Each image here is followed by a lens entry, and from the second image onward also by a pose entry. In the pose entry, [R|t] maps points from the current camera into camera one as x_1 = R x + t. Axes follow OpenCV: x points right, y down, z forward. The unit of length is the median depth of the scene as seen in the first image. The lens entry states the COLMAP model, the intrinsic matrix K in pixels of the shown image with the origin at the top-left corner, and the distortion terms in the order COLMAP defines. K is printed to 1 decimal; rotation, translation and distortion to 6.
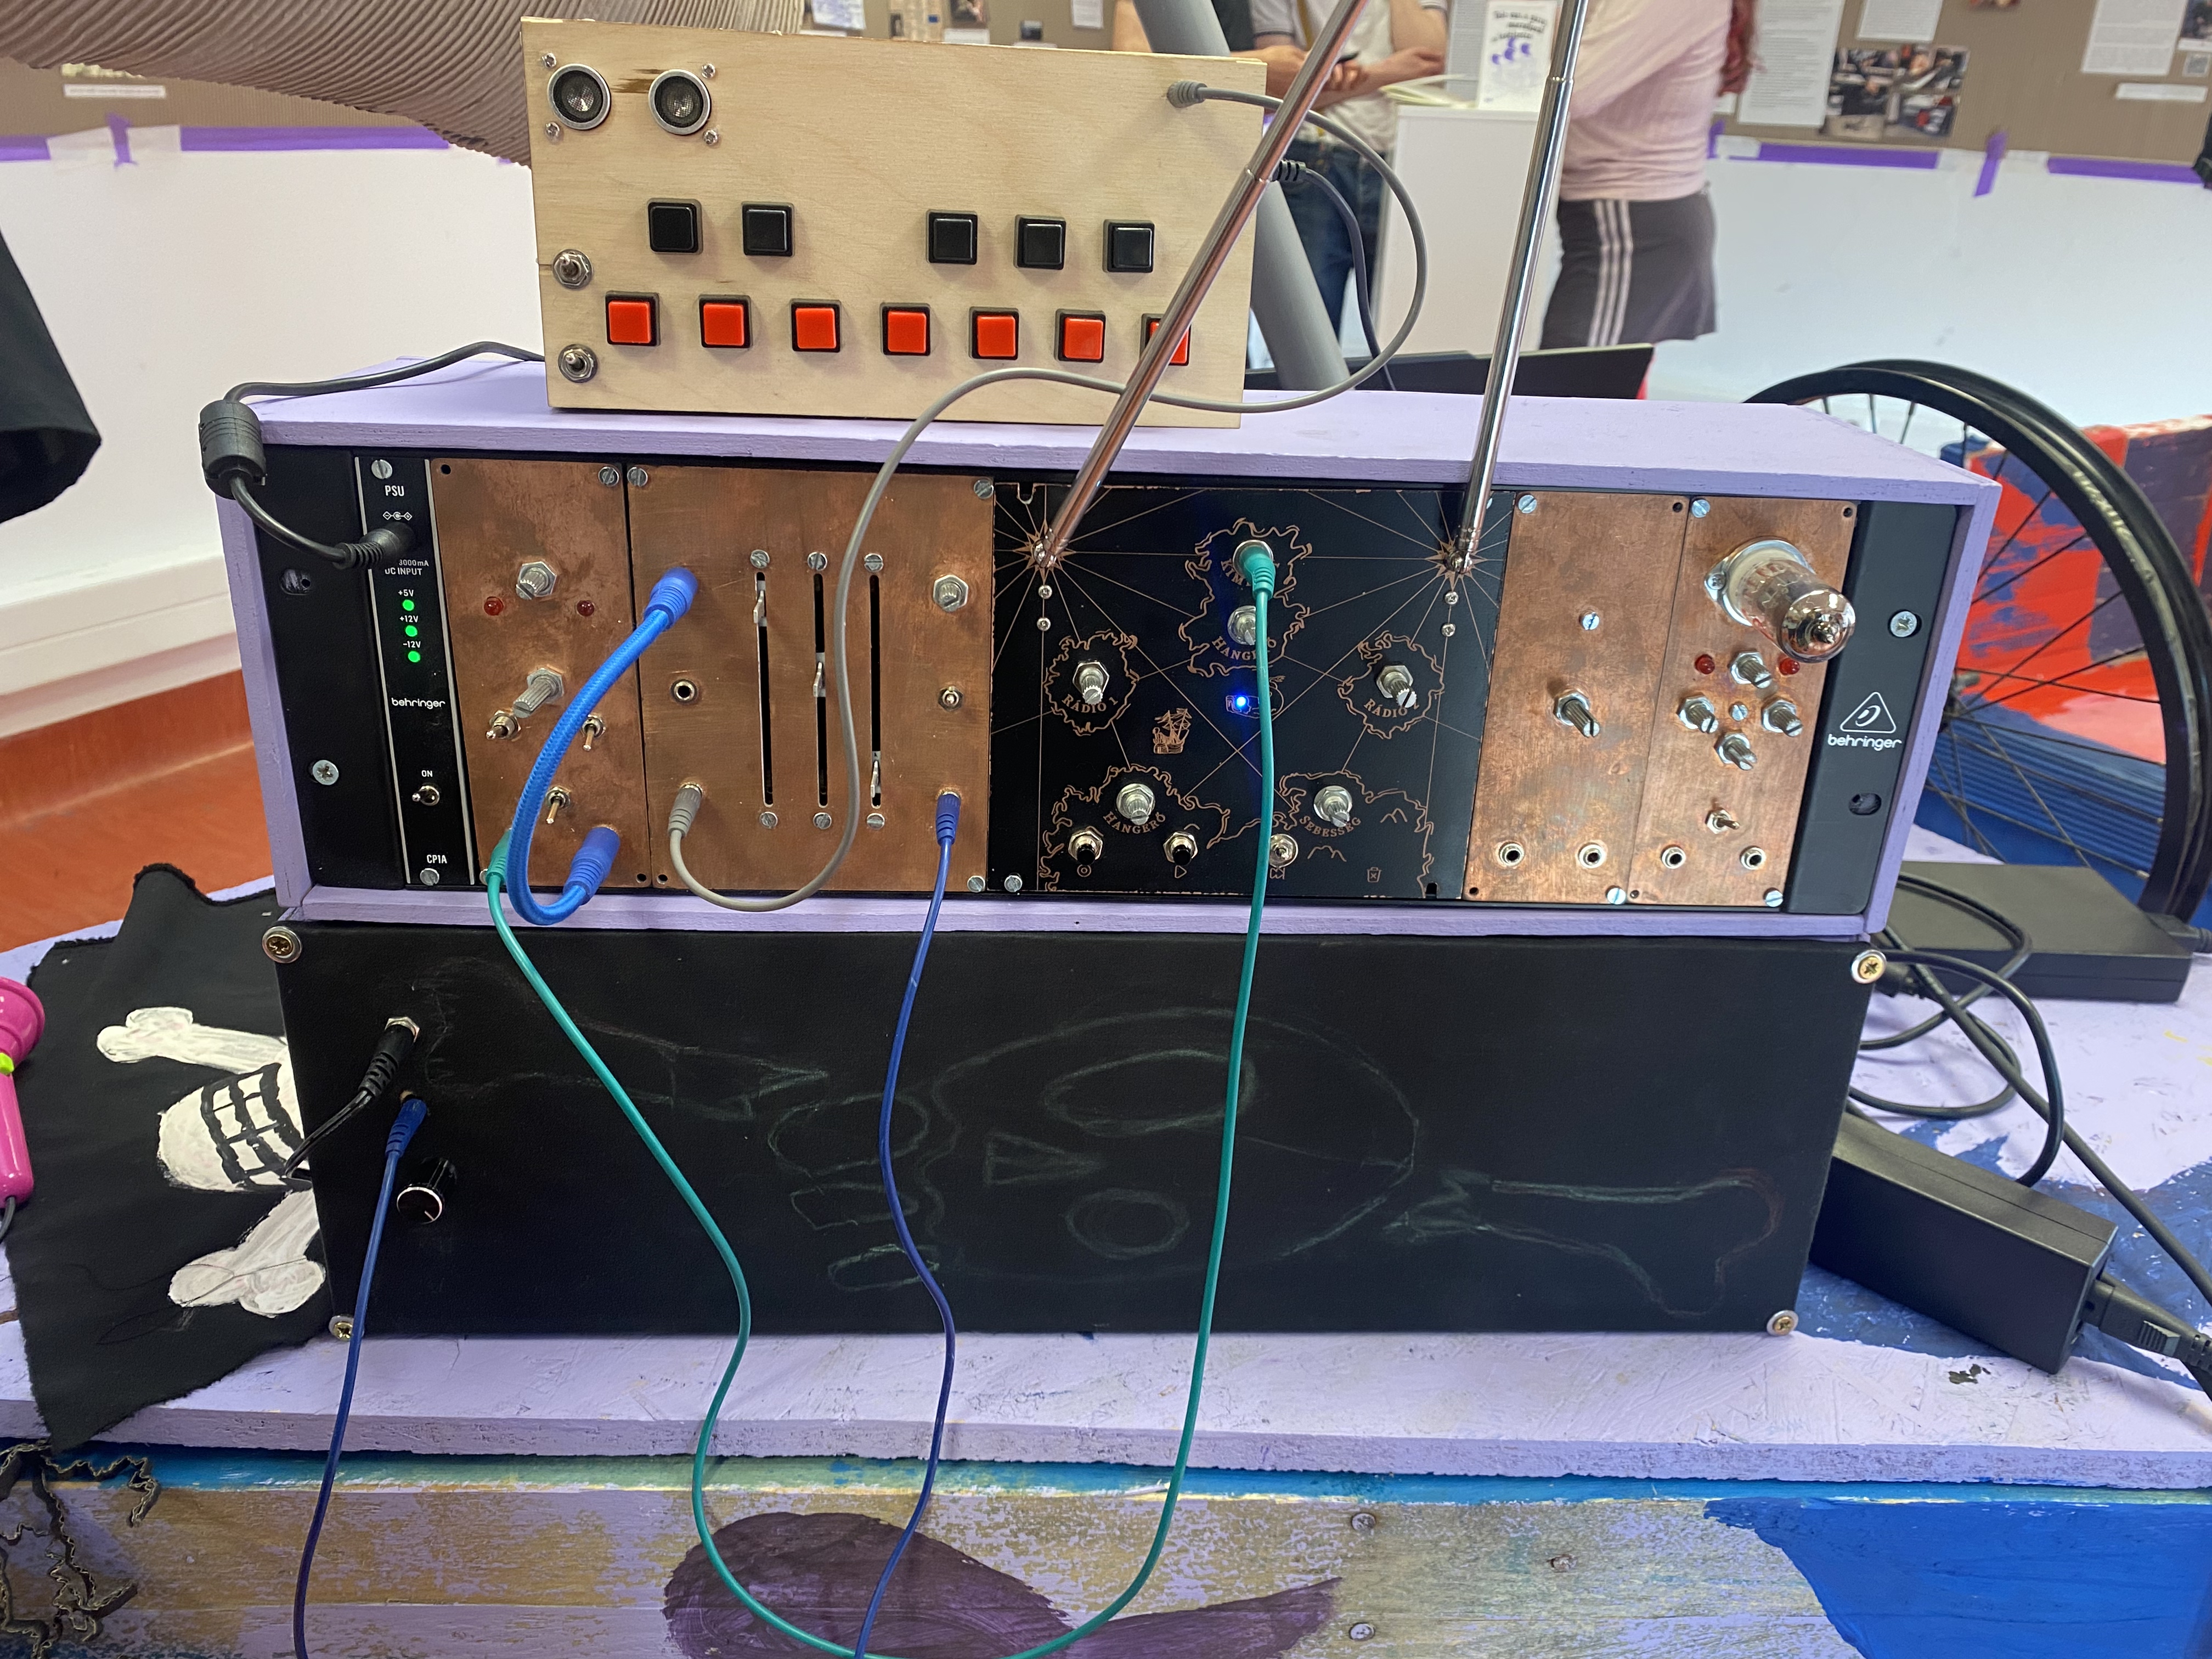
lens RADIAL K [[1668.1, 0, 1105.5], [0, 1668.1, 830.9], [0, 0, 1]] dist [-0.006070, -0.002771]
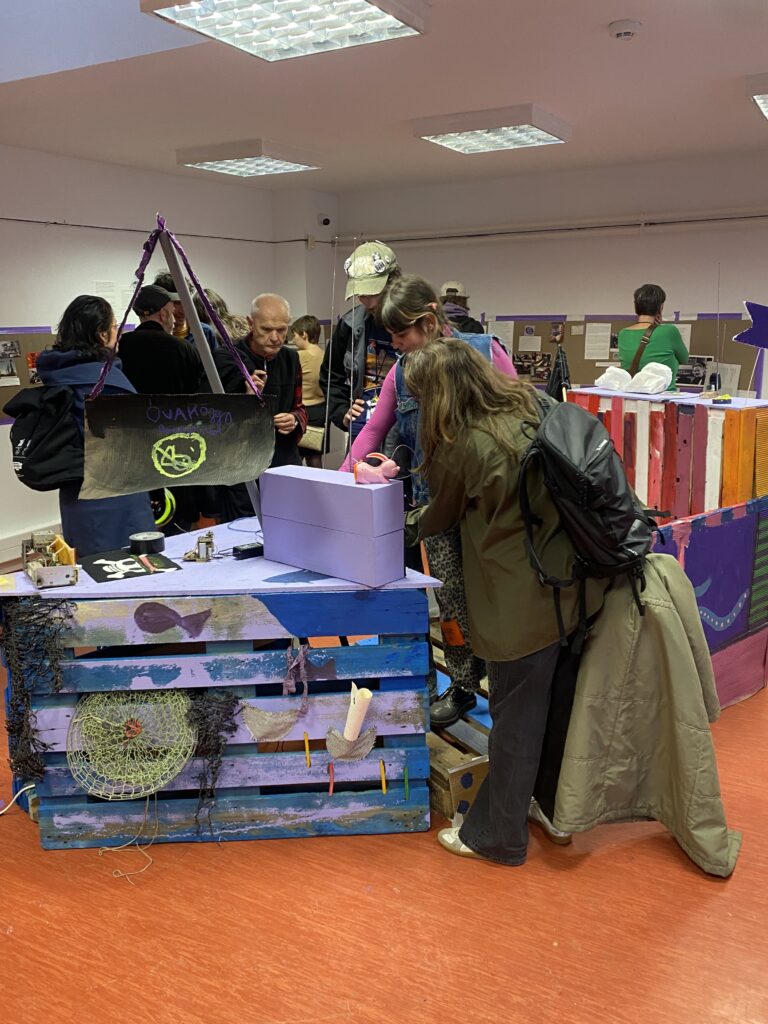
lens RADIAL K [[867.3, 0, 383.9], [0, 867.3, 511.6], [0, 0, 1]] dist [0.000278, 0.000048]
pose [[0.997167, -0.064138, 0.039290, 0.124883], [0.071077, 0.974406, -0.213264, 0.137541], [-0.024606, 0.215452, 0.976204, -0.499310]]
